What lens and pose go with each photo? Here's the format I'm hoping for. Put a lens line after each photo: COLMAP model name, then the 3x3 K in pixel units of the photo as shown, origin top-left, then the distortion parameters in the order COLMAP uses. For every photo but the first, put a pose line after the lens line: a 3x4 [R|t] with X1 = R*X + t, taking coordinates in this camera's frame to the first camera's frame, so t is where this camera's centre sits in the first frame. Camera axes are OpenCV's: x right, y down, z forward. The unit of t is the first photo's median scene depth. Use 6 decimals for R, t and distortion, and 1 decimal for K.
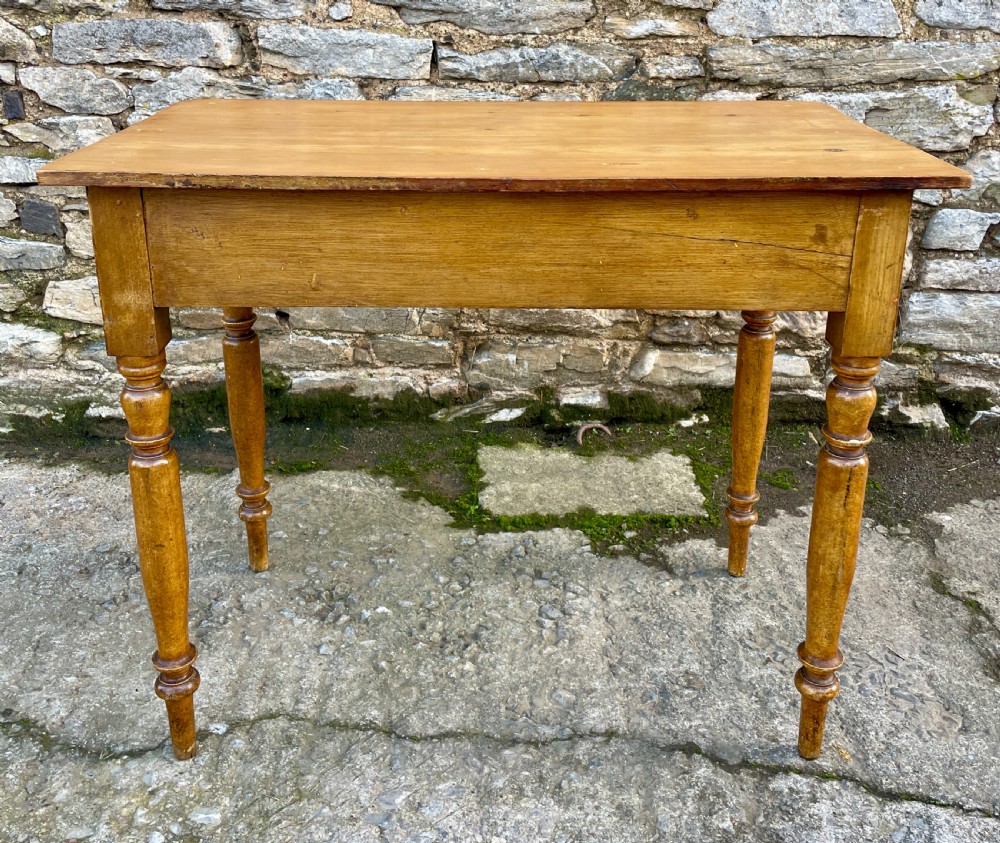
lens RADIAL K [[1035.9, 0, 501.5], [0, 1035.9, 304.0], [0, 0, 1]] dist [0.086522, -0.120270]
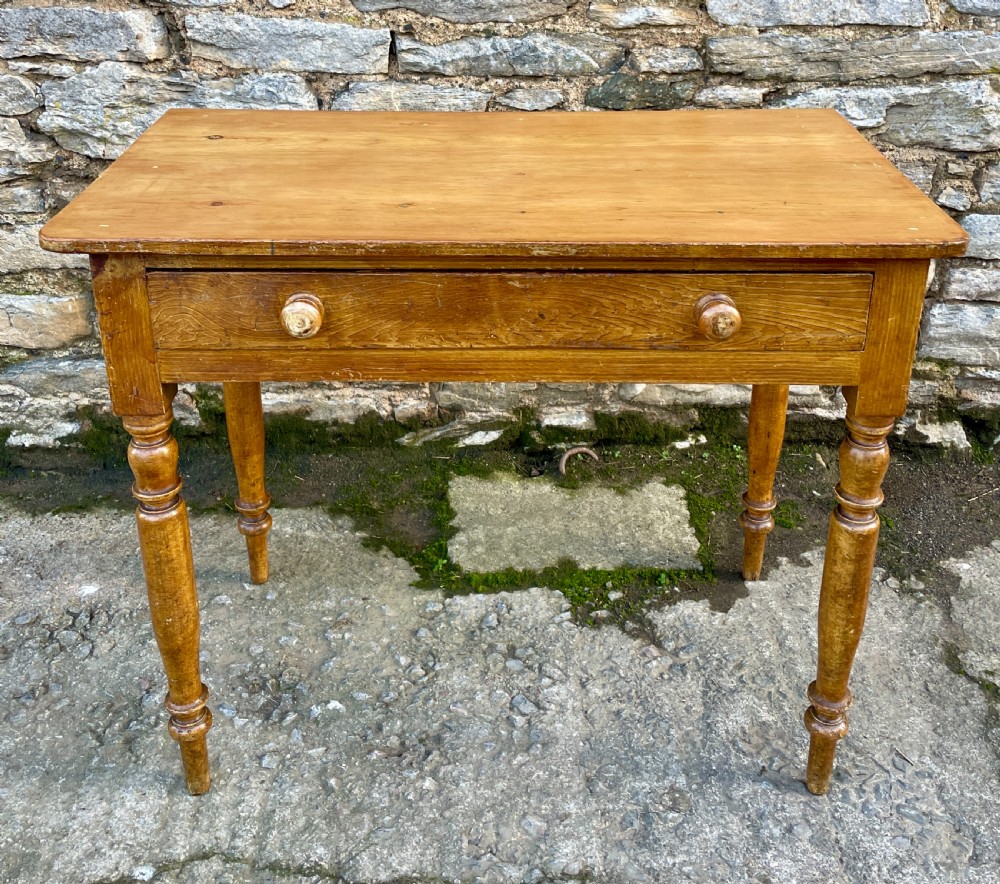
lens RADIAL K [[1107.5, 0, 520.0], [0, 1107.5, 269.7], [0, 0, 1]] dist [0.085283, -0.121388]
pose [[0.999842, -0.004245, 0.017270, 0.024604], [0.002833, 0.996713, 0.080968, -0.129141], [-0.017557, -0.080906, 0.996567, 0.062262]]
